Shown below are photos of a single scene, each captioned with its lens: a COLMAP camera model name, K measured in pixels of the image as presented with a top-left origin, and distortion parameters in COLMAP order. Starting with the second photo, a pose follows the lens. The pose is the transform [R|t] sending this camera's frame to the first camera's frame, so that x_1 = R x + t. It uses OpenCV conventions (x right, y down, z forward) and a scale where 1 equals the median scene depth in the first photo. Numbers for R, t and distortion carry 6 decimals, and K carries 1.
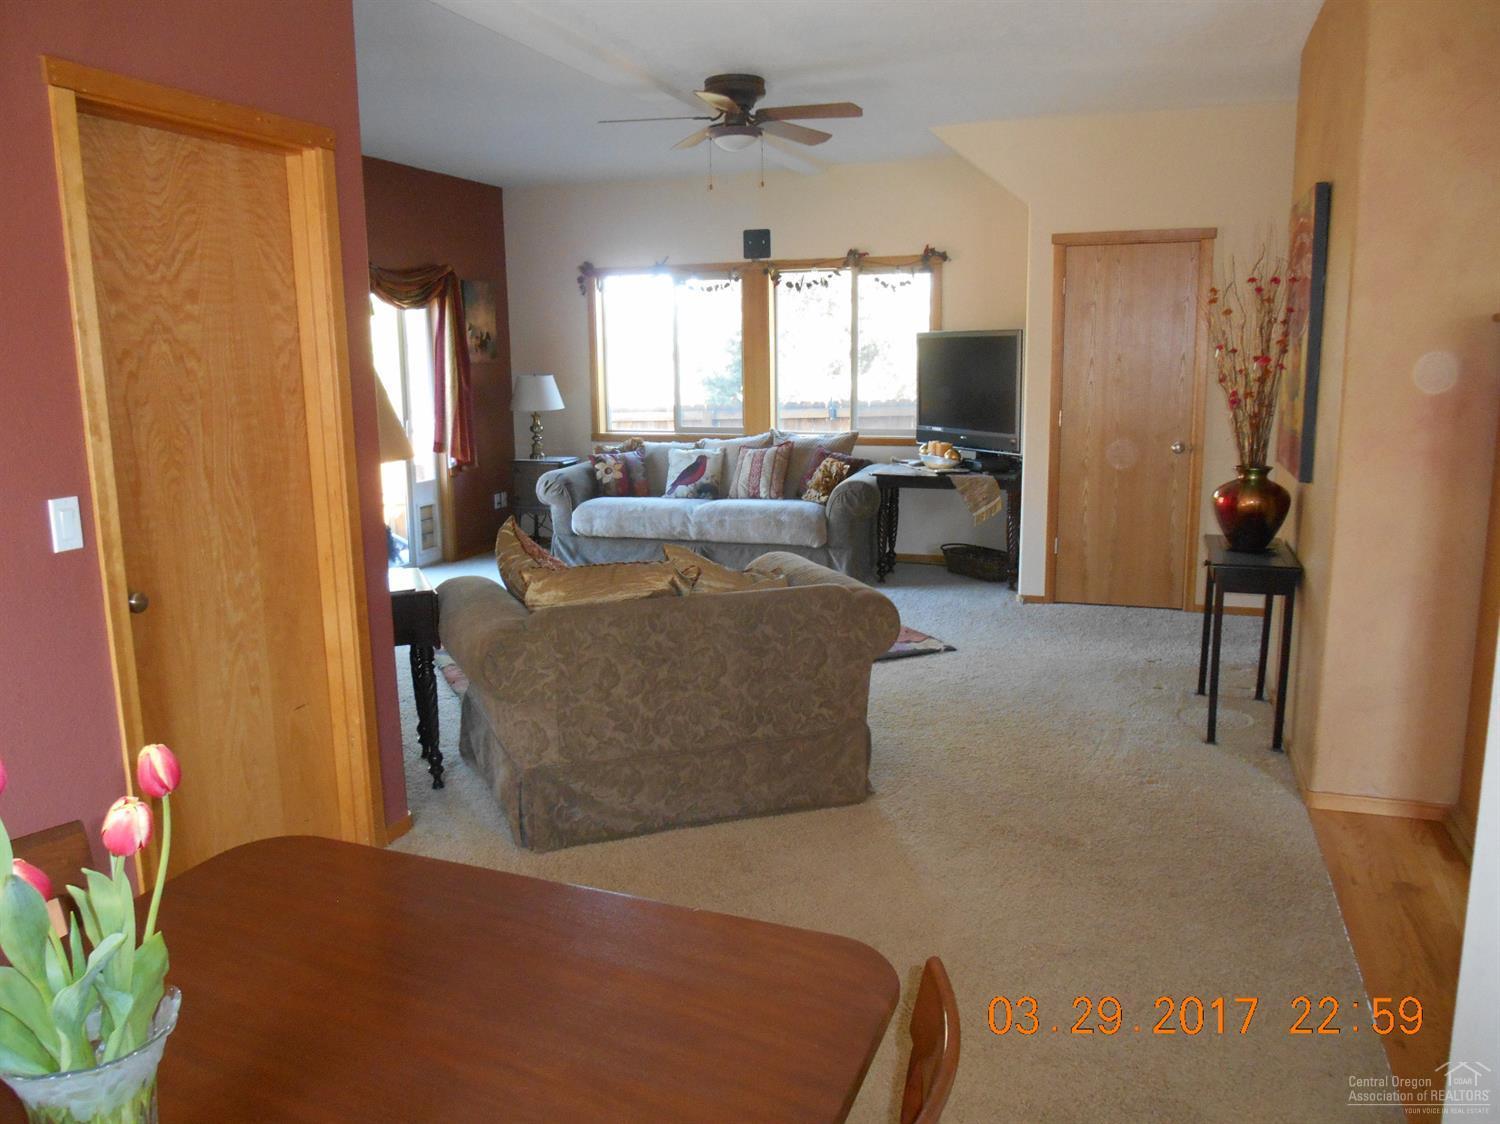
lens RADIAL K [[1147.7, 0, 753.2], [0, 1147.7, 560.3], [0, 0, 1]] dist [-0.033154, 0.004100]
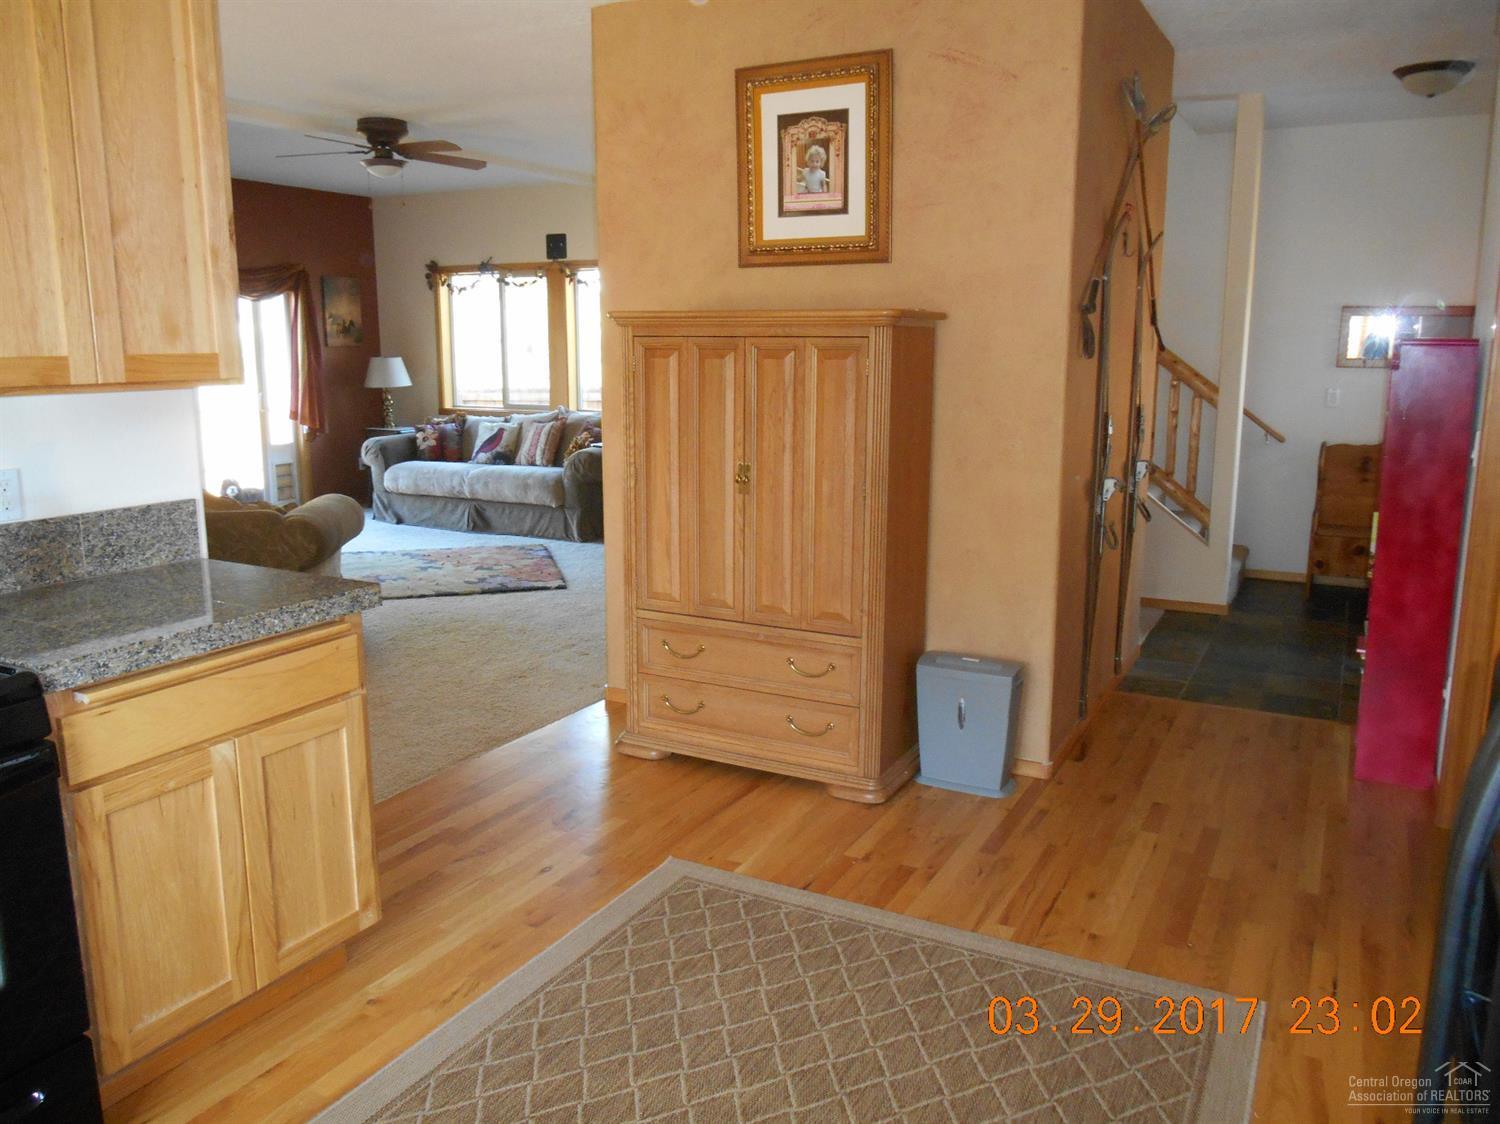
lens RADIAL K [[1147.7, 0, 753.2], [0, 1147.7, 560.3], [0, 0, 1]] dist [-0.033154, 0.004100]
pose [[0.987883, 0.044096, -0.148802, 0.417115], [-0.042596, 0.999004, 0.013255, 0.018009], [0.149238, -0.006756, 0.988778, -0.123702]]
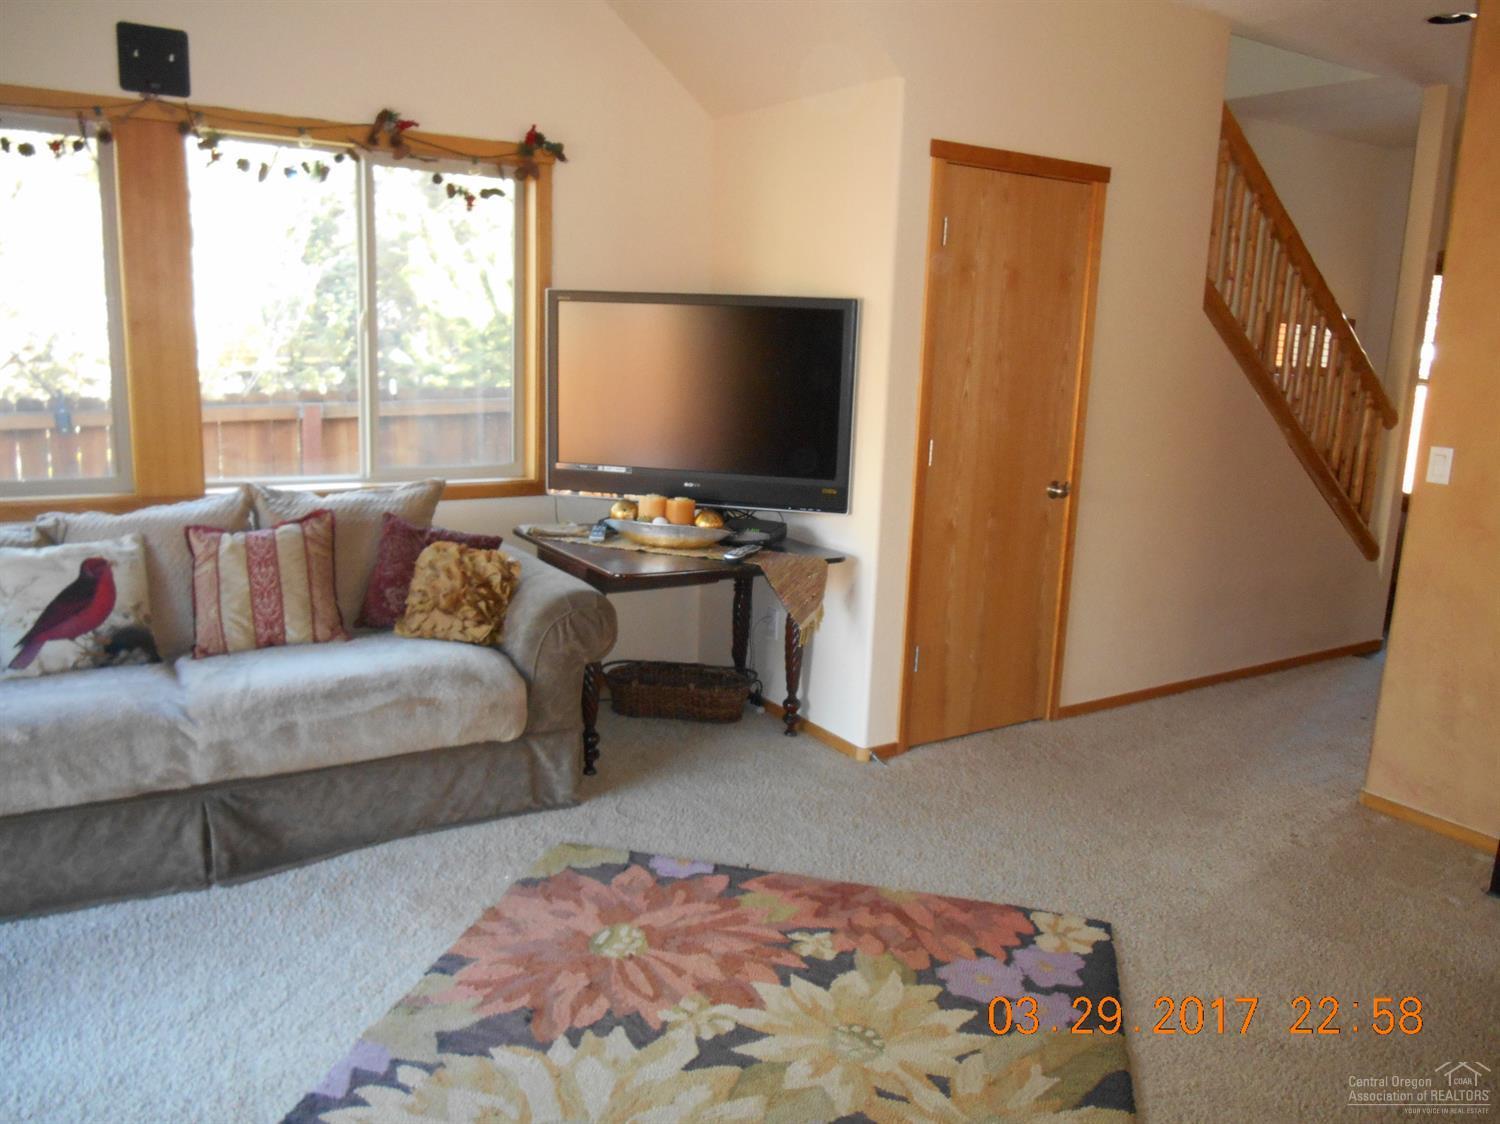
lens RADIAL K [[1147.7, 0, 753.2], [0, 1147.7, 560.3], [0, 0, 1]] dist [-0.033154, 0.004100]
pose [[0.617763, -0.119181, 0.777280, -0.230156], [0.096336, 0.992473, 0.075611, -0.106525], [-0.780441, 0.028170, 0.624595, 0.606414]]
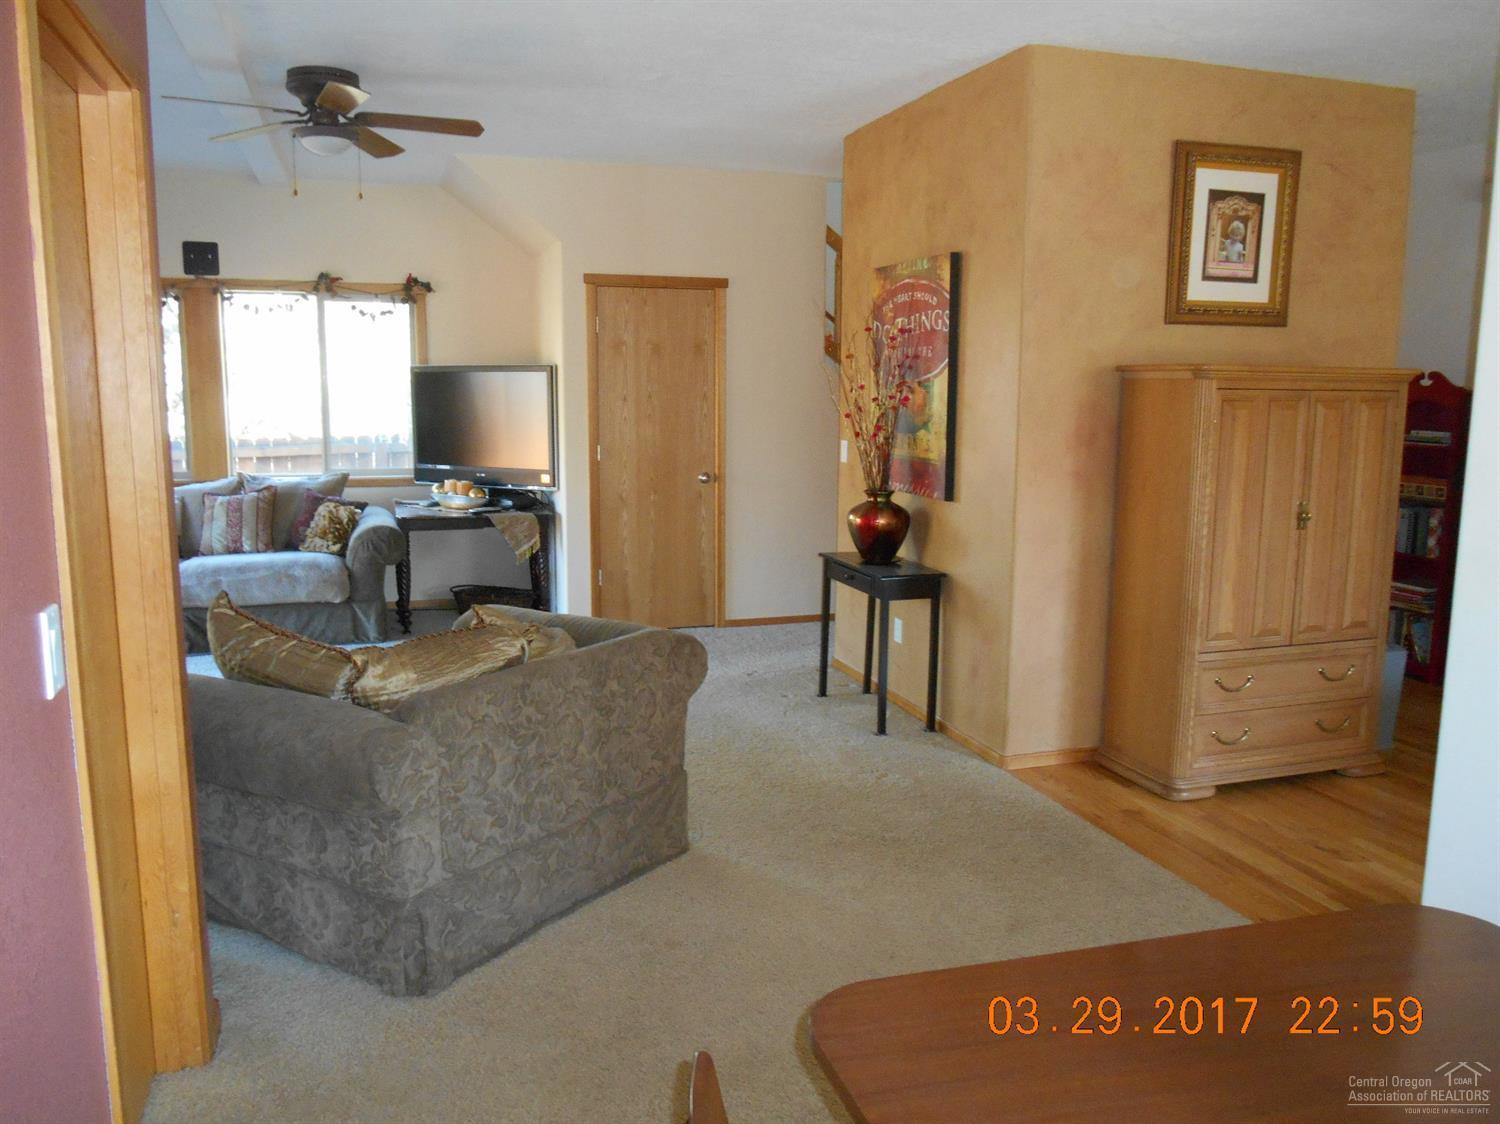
lens RADIAL K [[1147.7, 0, 753.2], [0, 1147.7, 560.3], [0, 0, 1]] dist [-0.033154, 0.004100]
pose [[0.794341, -0.074249, 0.602918, -0.215022], [0.092019, 0.995756, 0.001392, -0.014937], [-0.600462, 0.054374, 0.797802, 0.090498]]
